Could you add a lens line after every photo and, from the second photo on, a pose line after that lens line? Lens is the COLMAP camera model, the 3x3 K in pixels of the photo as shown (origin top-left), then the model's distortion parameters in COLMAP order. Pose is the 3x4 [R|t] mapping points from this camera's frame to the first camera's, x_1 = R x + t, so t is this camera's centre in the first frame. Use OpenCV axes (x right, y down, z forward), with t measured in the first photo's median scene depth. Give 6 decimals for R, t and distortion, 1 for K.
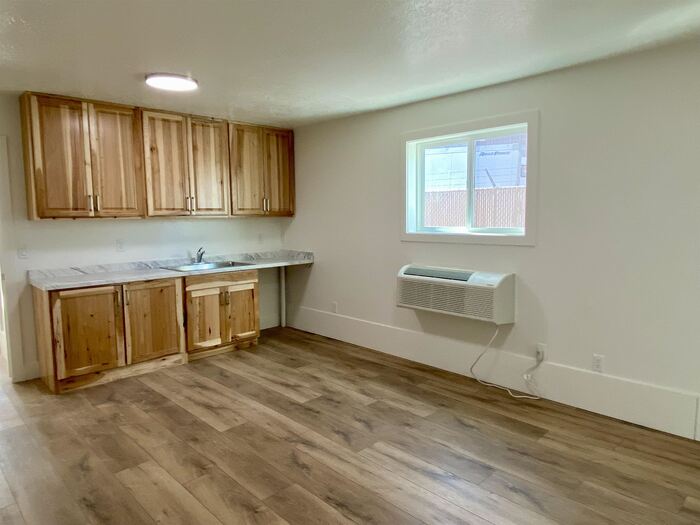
lens RADIAL K [[467.6, 0, 350.2], [0, 467.6, 262.3], [0, 0, 1]] dist [0.050423, -0.060524]
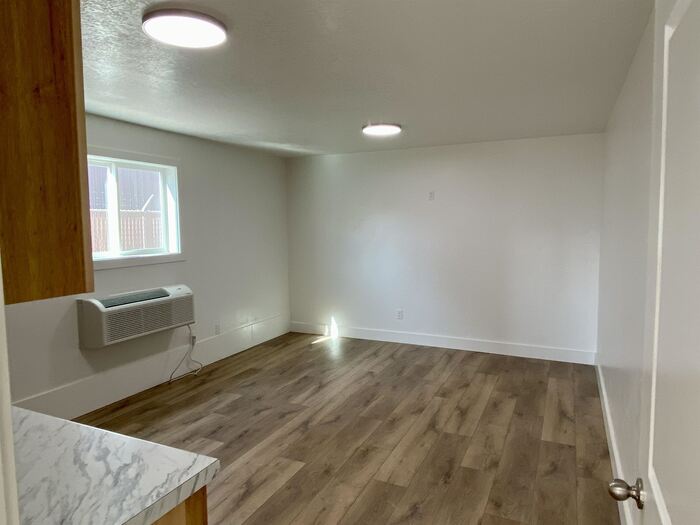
lens RADIAL K [[467.6, 0, 351.5], [0, 467.6, 257.7], [0, 0, 1]] dist [0.050423, -0.060524]
pose [[-0.362266, -0.055437, 0.930425, -0.964303], [0.113790, 0.988132, 0.103180, -0.117959], [-0.925103, 0.143252, -0.351659, 0.973765]]
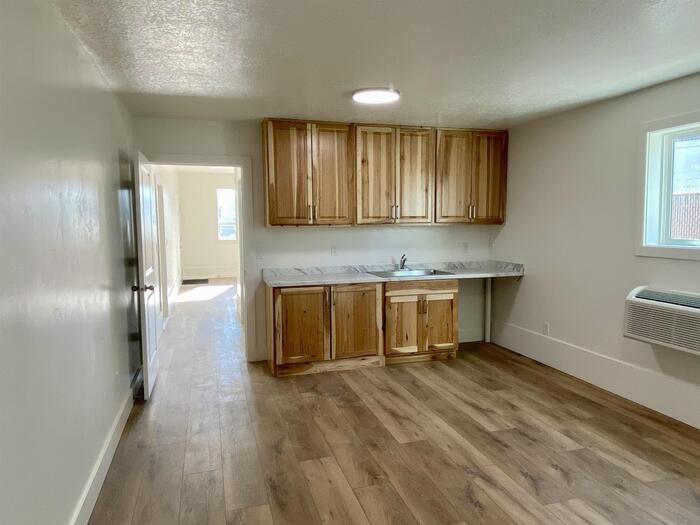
lens RADIAL K [[467.6, 0, 345.5], [0, 467.6, 261.3], [0, 0, 1]] dist [0.050423, -0.060524]
pose [[0.884716, 0.043745, -0.464072, 0.053585], [-0.050422, 0.998726, -0.001982, -0.010602], [0.463395, 0.025153, 0.885795, 0.053683]]
